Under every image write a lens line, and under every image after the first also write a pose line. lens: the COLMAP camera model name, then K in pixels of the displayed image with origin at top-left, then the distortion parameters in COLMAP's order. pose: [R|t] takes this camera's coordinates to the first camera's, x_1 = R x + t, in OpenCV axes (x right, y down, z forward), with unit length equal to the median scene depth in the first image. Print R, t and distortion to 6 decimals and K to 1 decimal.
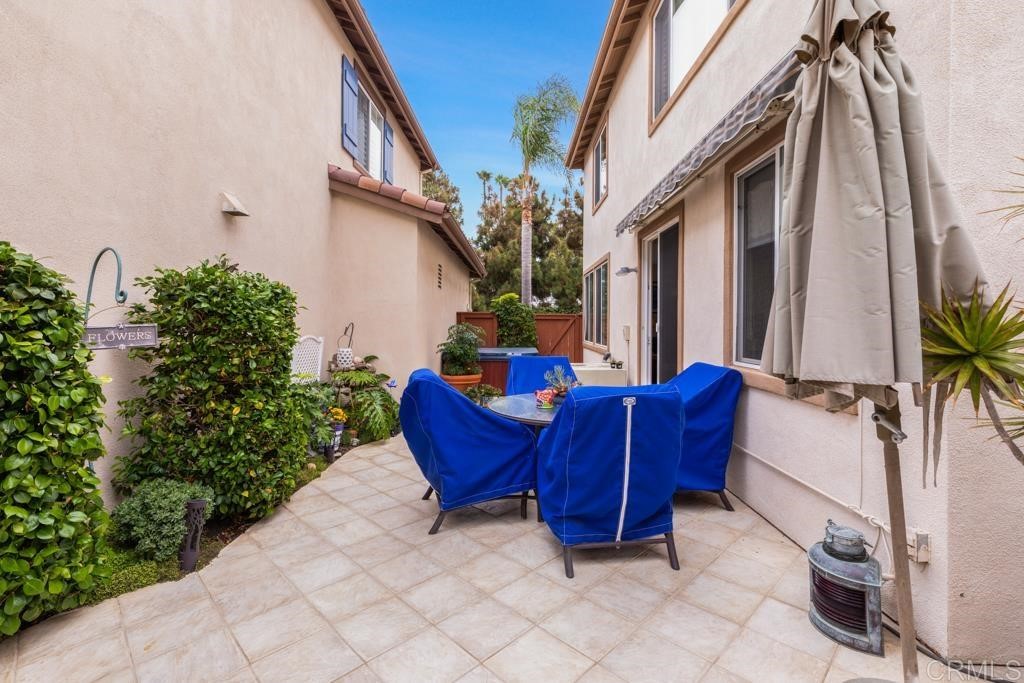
lens RADIAL K [[458.5, 0, 512.9], [0, 458.5, 343.6], [0, 0, 1]] dist [0.002738, -0.000109]
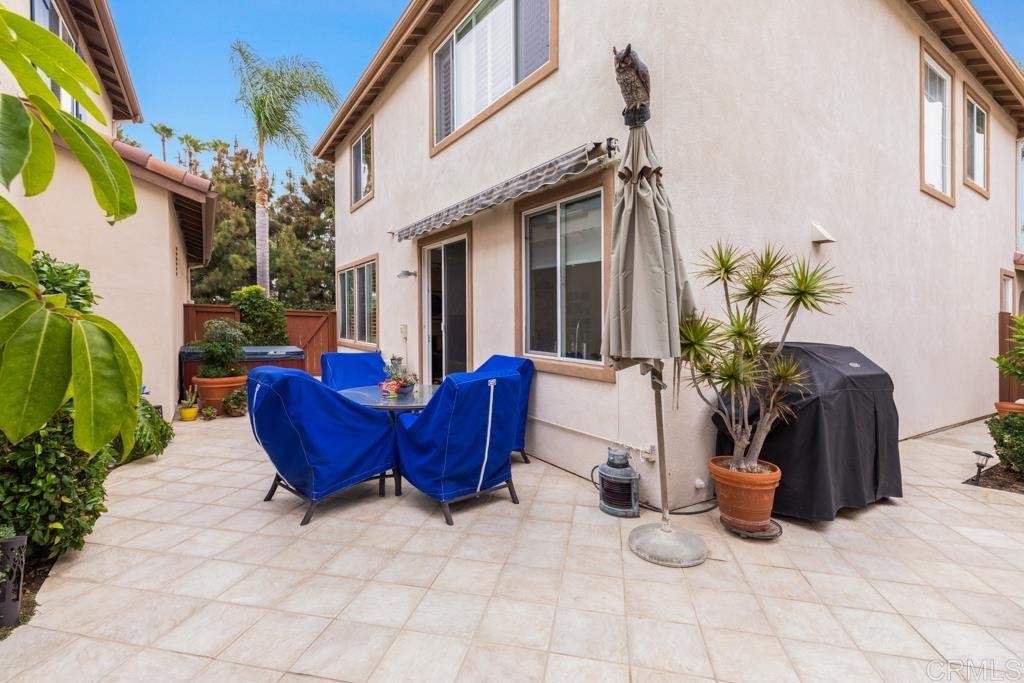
lens RADIAL K [[465.7, 0, 512.0], [0, 465.7, 341.5], [0, 0, 1]] dist [0.002707, -0.000061]
pose [[0.829436, -0.002940, 0.558594, -0.350173], [0.003478, 0.999994, 0.000099, 0.005299], [-0.558591, 0.001860, 0.829441, -0.120226]]
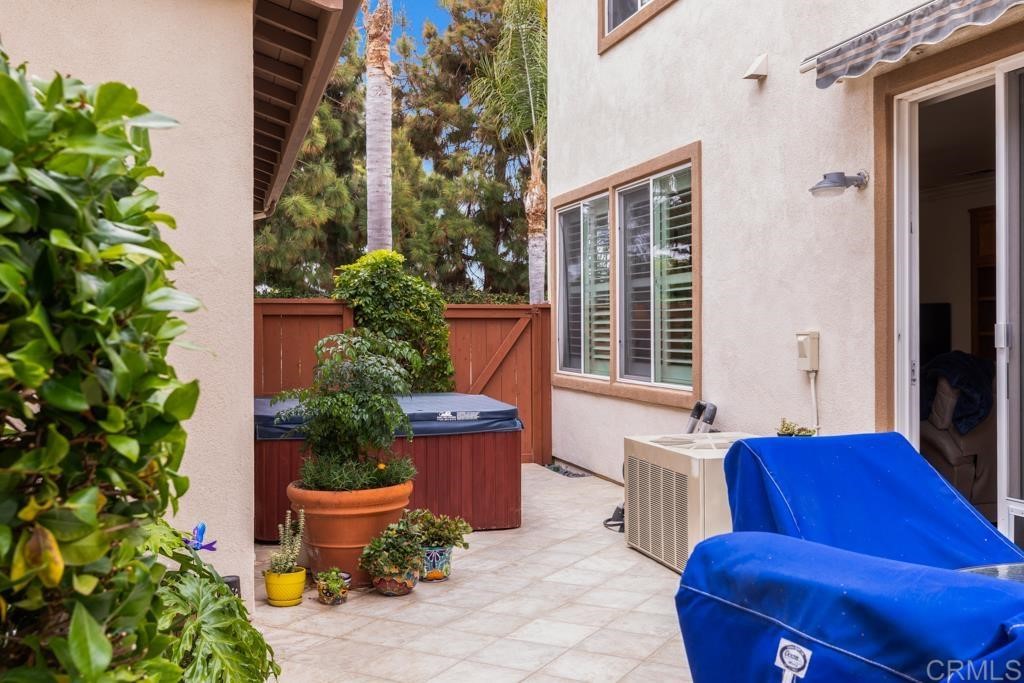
lens RADIAL K [[1012.0, 0, 512.2], [0, 1012.0, 339.6], [0, 0, 1]] dist [-0.002552, -0.003555]
pose [[0.959390, -0.010072, 0.281903, -0.488153], [0.019421, 0.999349, -0.030391, -0.029898], [-0.281414, 0.034632, 0.958961, 0.621767]]
